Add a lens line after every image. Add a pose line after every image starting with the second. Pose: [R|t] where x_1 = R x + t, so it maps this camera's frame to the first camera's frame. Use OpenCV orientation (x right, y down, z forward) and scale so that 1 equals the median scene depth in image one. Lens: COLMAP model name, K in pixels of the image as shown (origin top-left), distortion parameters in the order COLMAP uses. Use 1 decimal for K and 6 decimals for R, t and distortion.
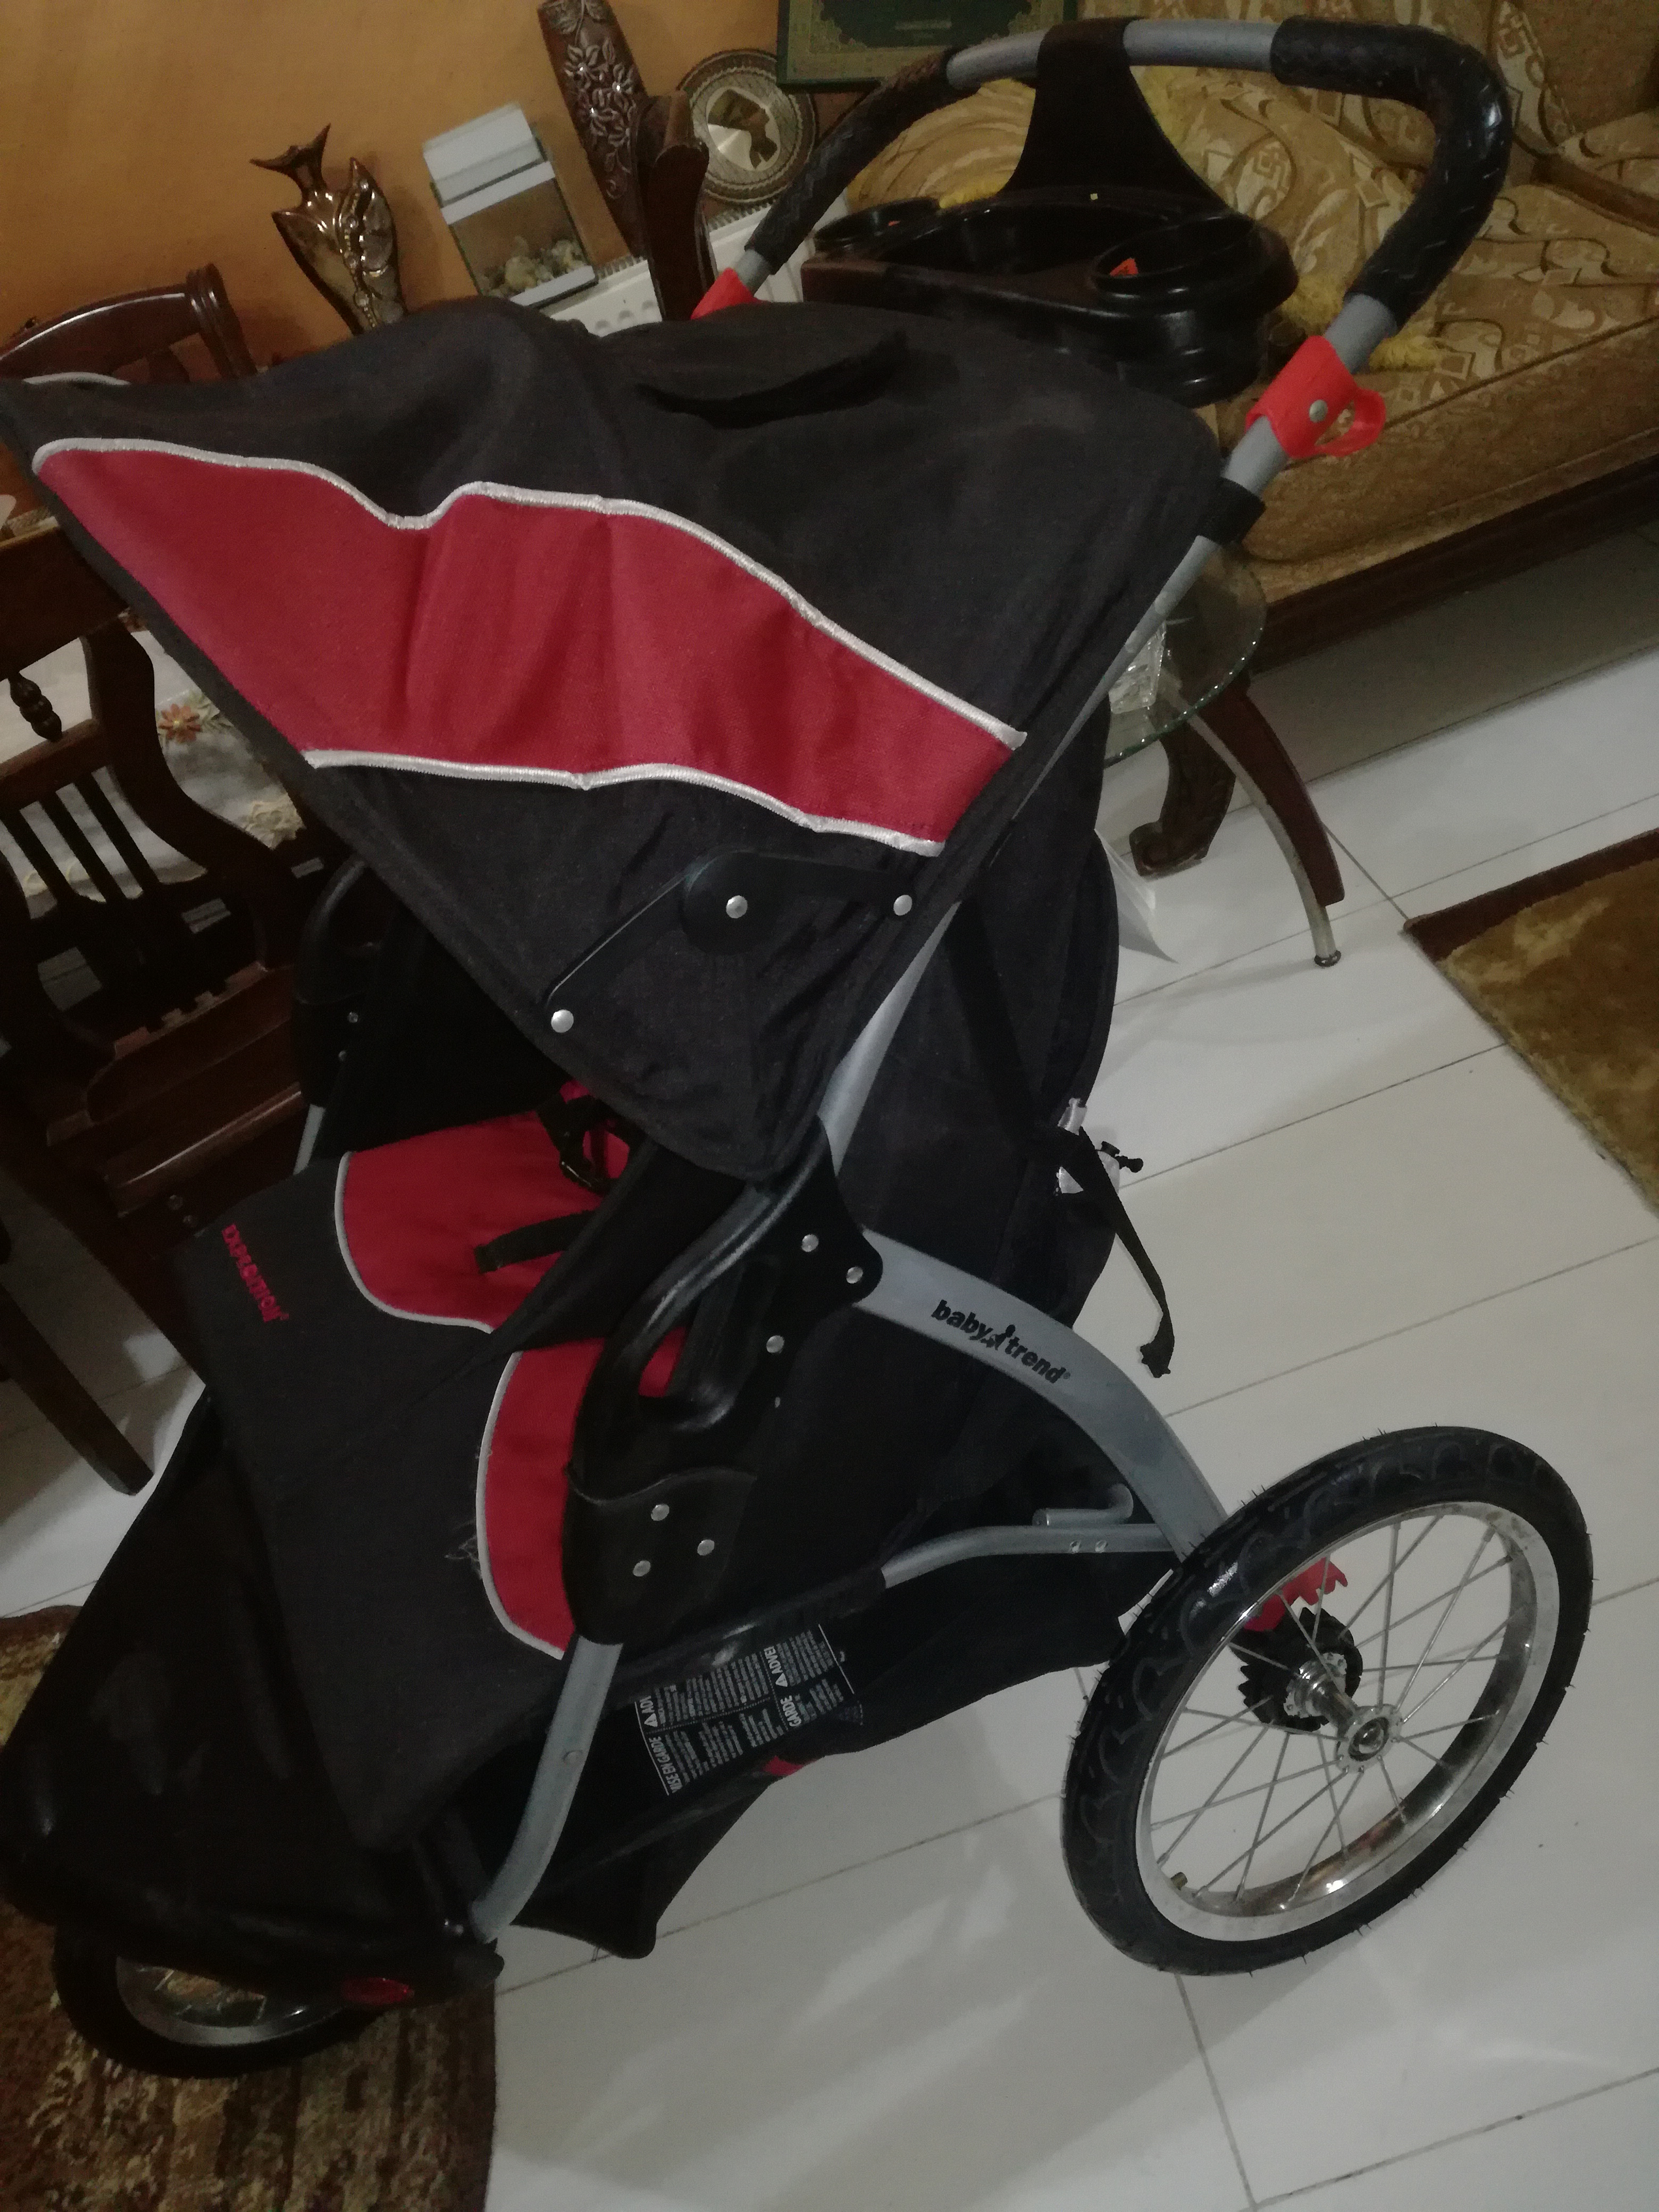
lens RADIAL K [[1752.5, 0, 812.9], [0, 1752.5, 1115.7], [0, 0, 1]] dist [0.016958, -0.042502]
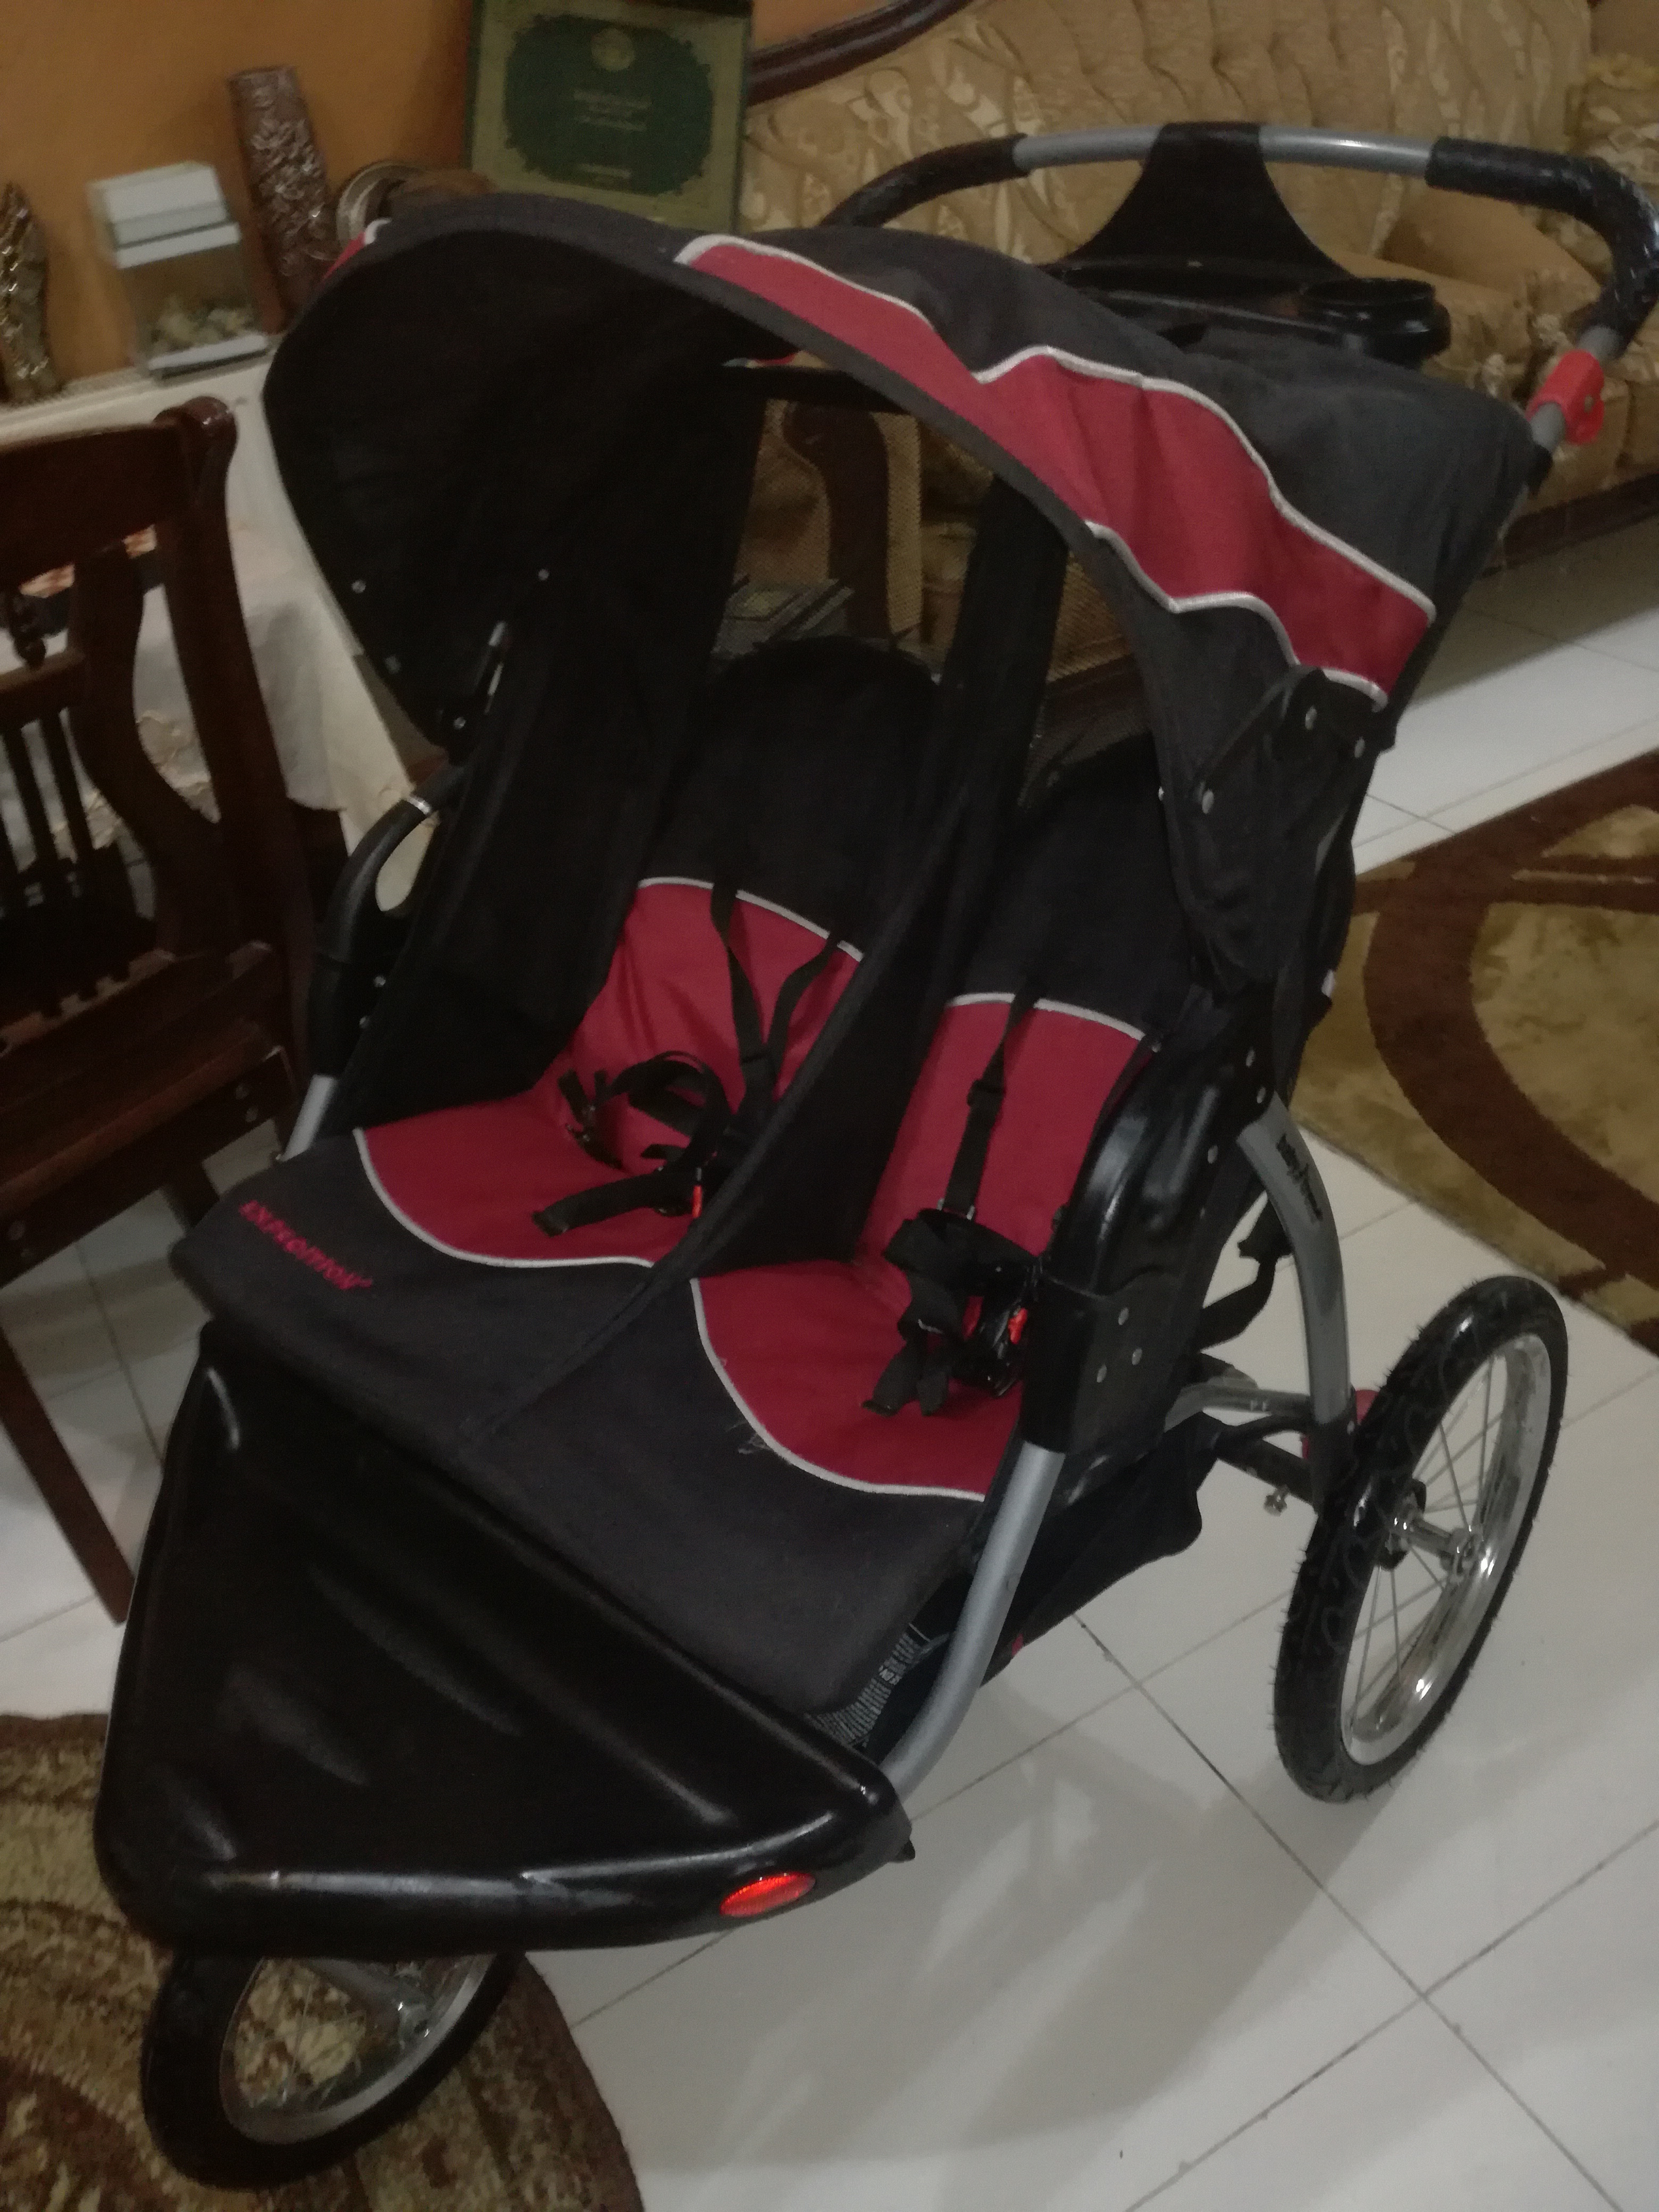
lens RADIAL K [[1752.5, 0, 819.2], [0, 1752.5, 1110.7], [0, 0, 1]] dist [0.016958, -0.042502]
pose [[0.918515, -0.004917, 0.395357, -0.420296], [0.051247, 0.992969, -0.106710, 0.127797], [-0.392052, 0.118276, 0.912308, 0.052145]]
